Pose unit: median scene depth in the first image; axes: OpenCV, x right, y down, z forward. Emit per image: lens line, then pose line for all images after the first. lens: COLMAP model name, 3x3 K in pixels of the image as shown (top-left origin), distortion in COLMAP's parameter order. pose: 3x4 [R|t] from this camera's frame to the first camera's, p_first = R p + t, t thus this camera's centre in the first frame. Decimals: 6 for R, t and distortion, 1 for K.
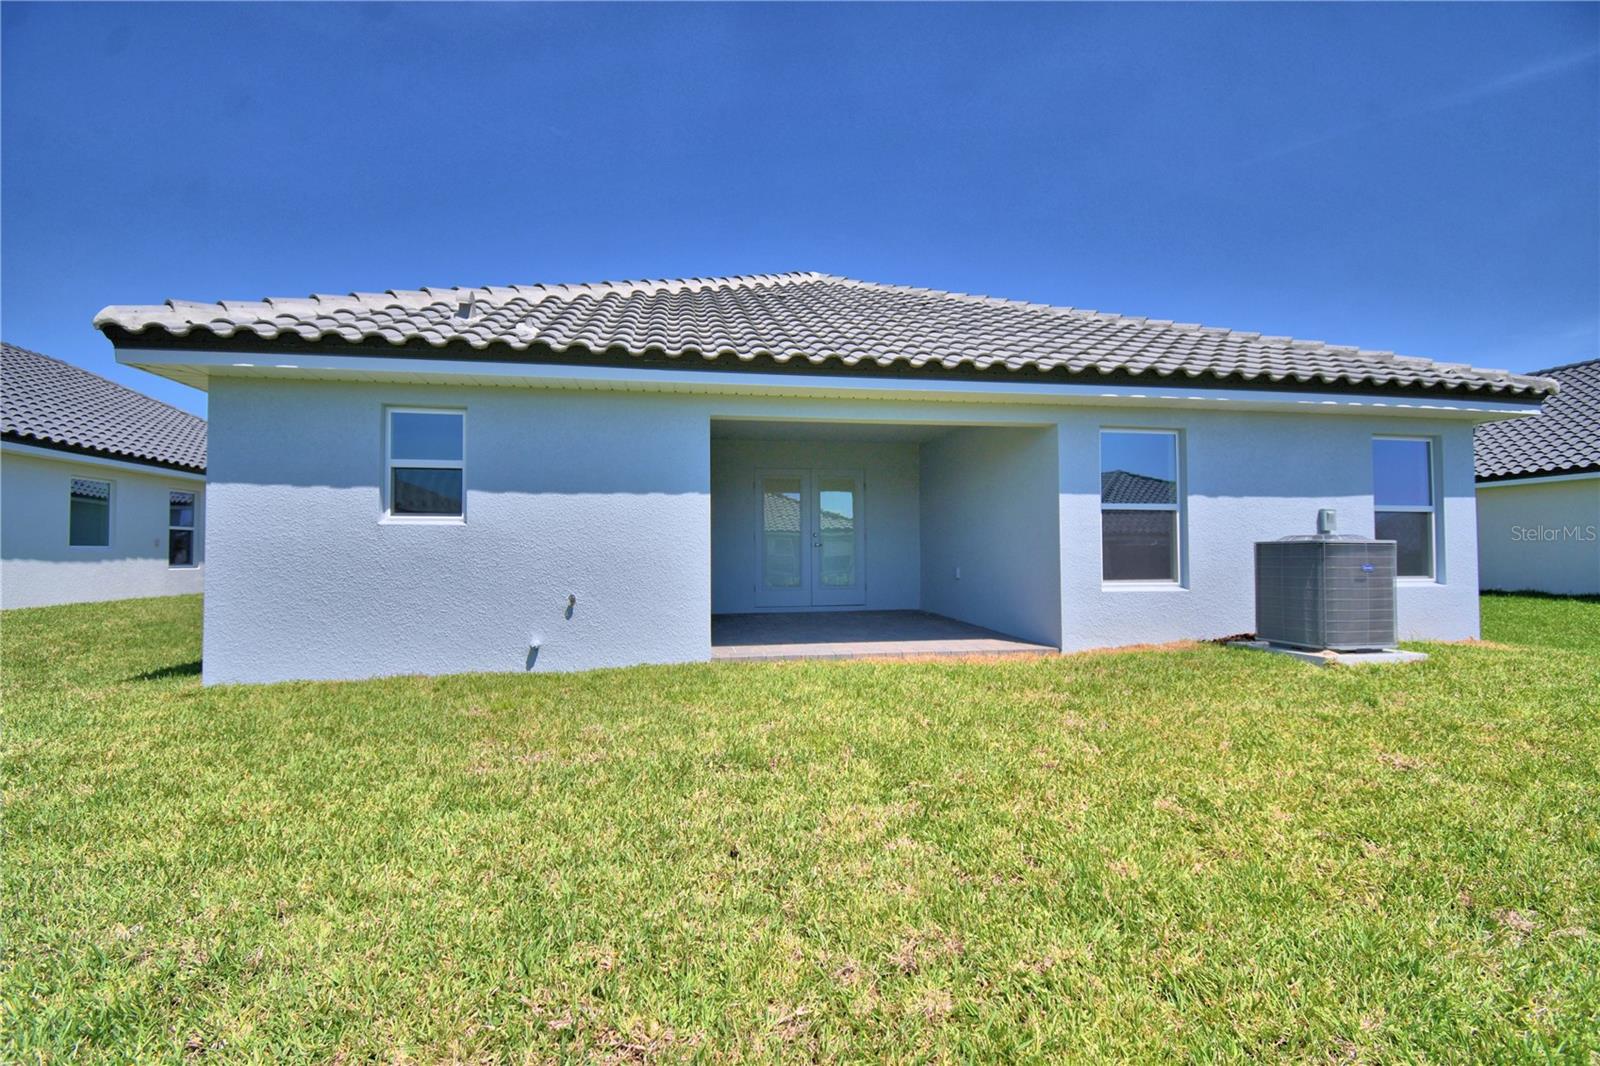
lens RADIAL K [[704.1, 0, 796.5], [0, 704.1, 537.6], [0, 0, 1]] dist [0.026677, -0.028494]
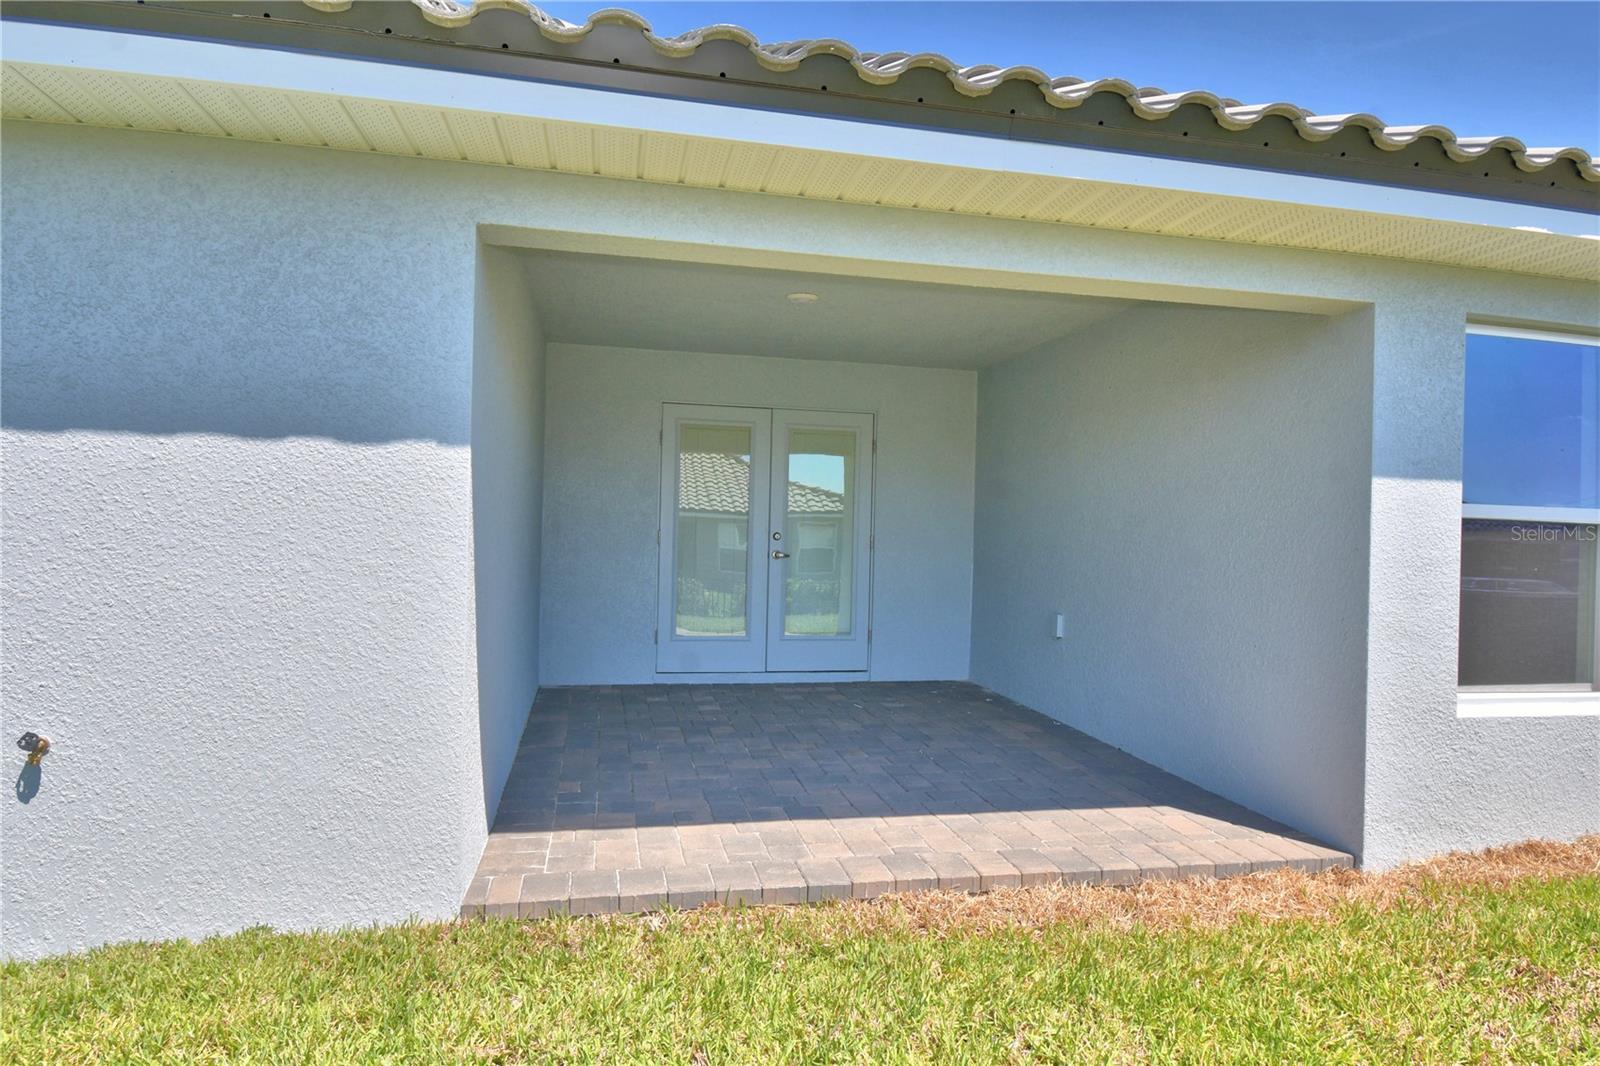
lens RADIAL K [[947.3, 0, 803.5], [0, 947.3, 530.7], [0, 0, 1]] dist [0.000314, 0.000153]
pose [[0.998410, 0.031149, 0.046982, 0.021241], [-0.031974, 0.999346, 0.016901, -0.029616], [-0.046425, -0.018376, 0.998753, 0.463231]]
